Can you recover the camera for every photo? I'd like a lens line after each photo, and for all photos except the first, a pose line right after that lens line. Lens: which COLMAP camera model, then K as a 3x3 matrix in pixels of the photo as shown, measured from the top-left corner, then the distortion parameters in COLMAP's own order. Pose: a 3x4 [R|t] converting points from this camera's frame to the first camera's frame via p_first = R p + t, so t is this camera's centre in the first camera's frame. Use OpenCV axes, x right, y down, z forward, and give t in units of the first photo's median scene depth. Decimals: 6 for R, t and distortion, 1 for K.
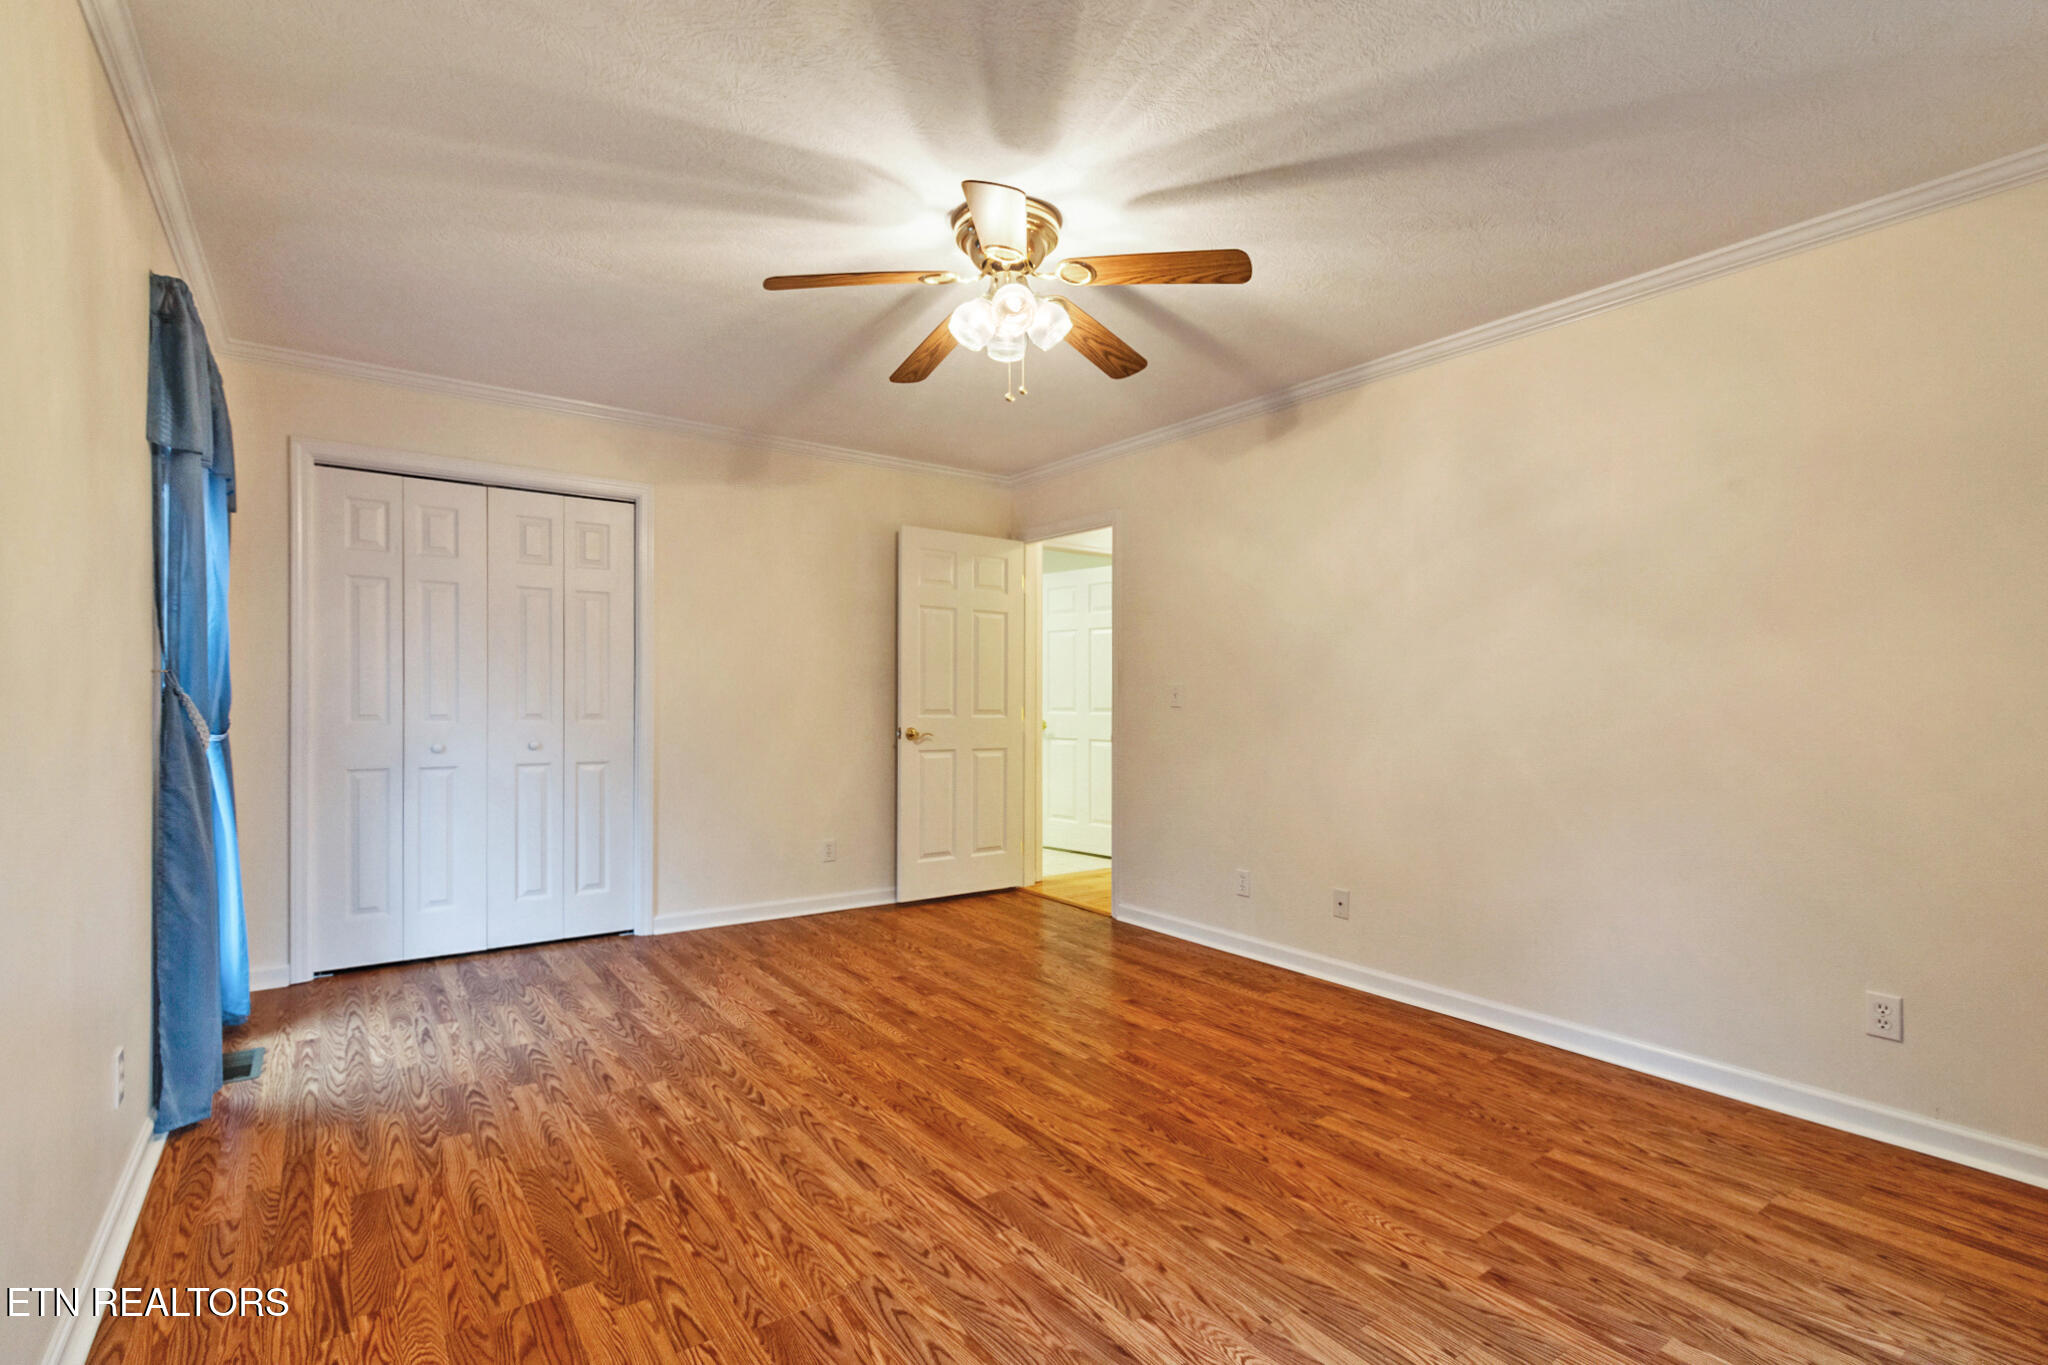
lens RADIAL K [[941.8, 0, 1025.0], [0, 941.8, 694.5], [0, 0, 1]] dist [0.002034, -0.000020]
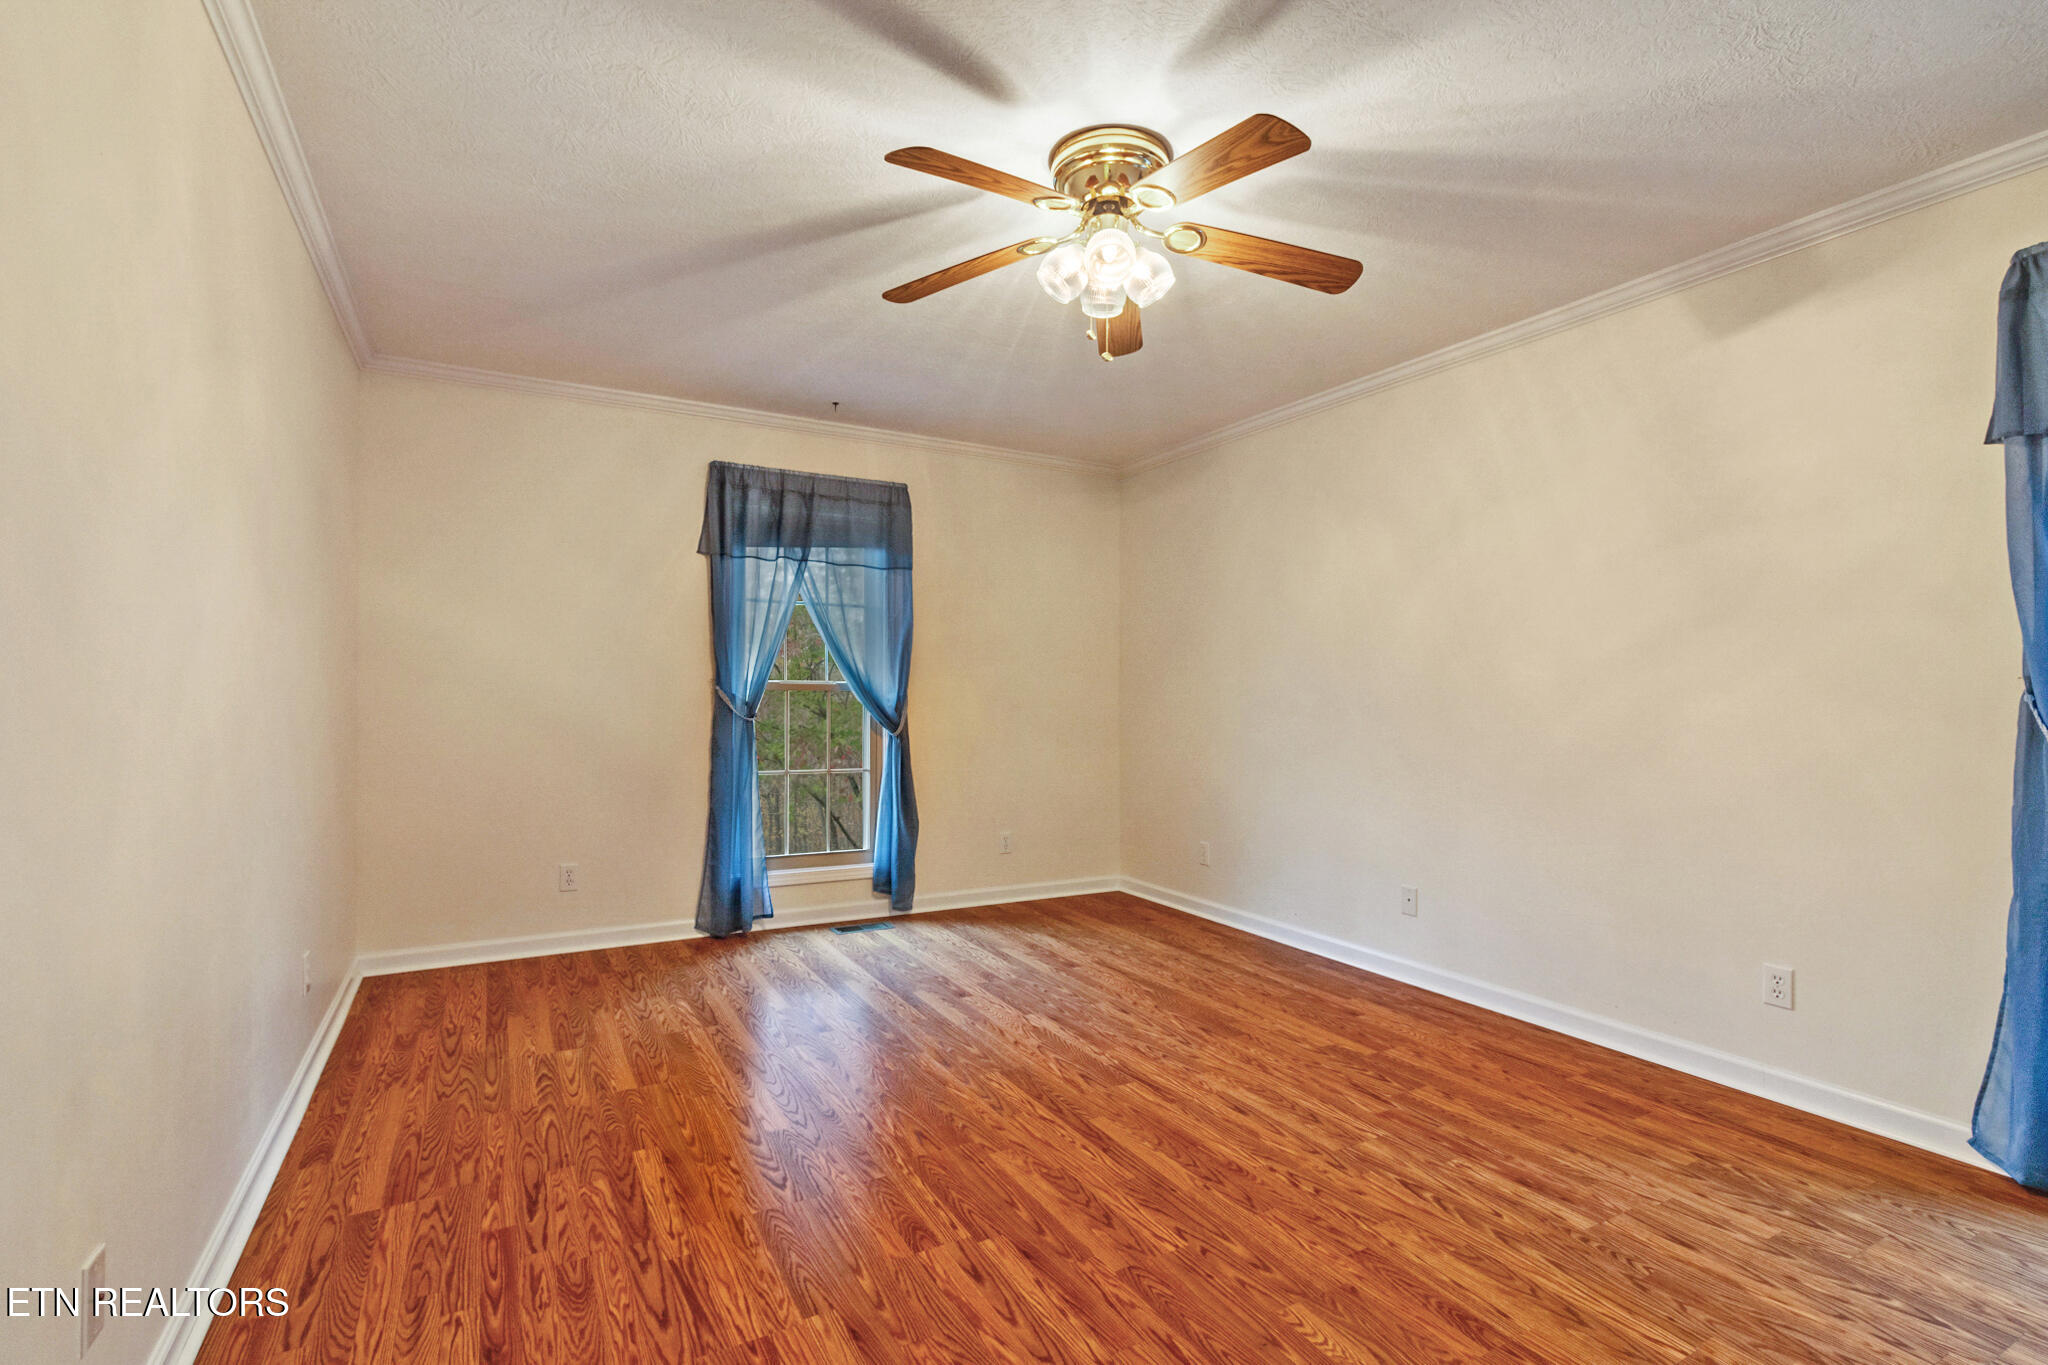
lens RADIAL K [[941.8, 0, 1022.4], [0, 941.8, 687.1], [0, 0, 1]] dist [0.002034, -0.000020]
pose [[-0.992659, -0.012849, 0.120261, -0.042490], [-0.014133, 0.999852, -0.009831, 0.007910], [-0.120117, -0.011458, -0.992694, 2.074368]]
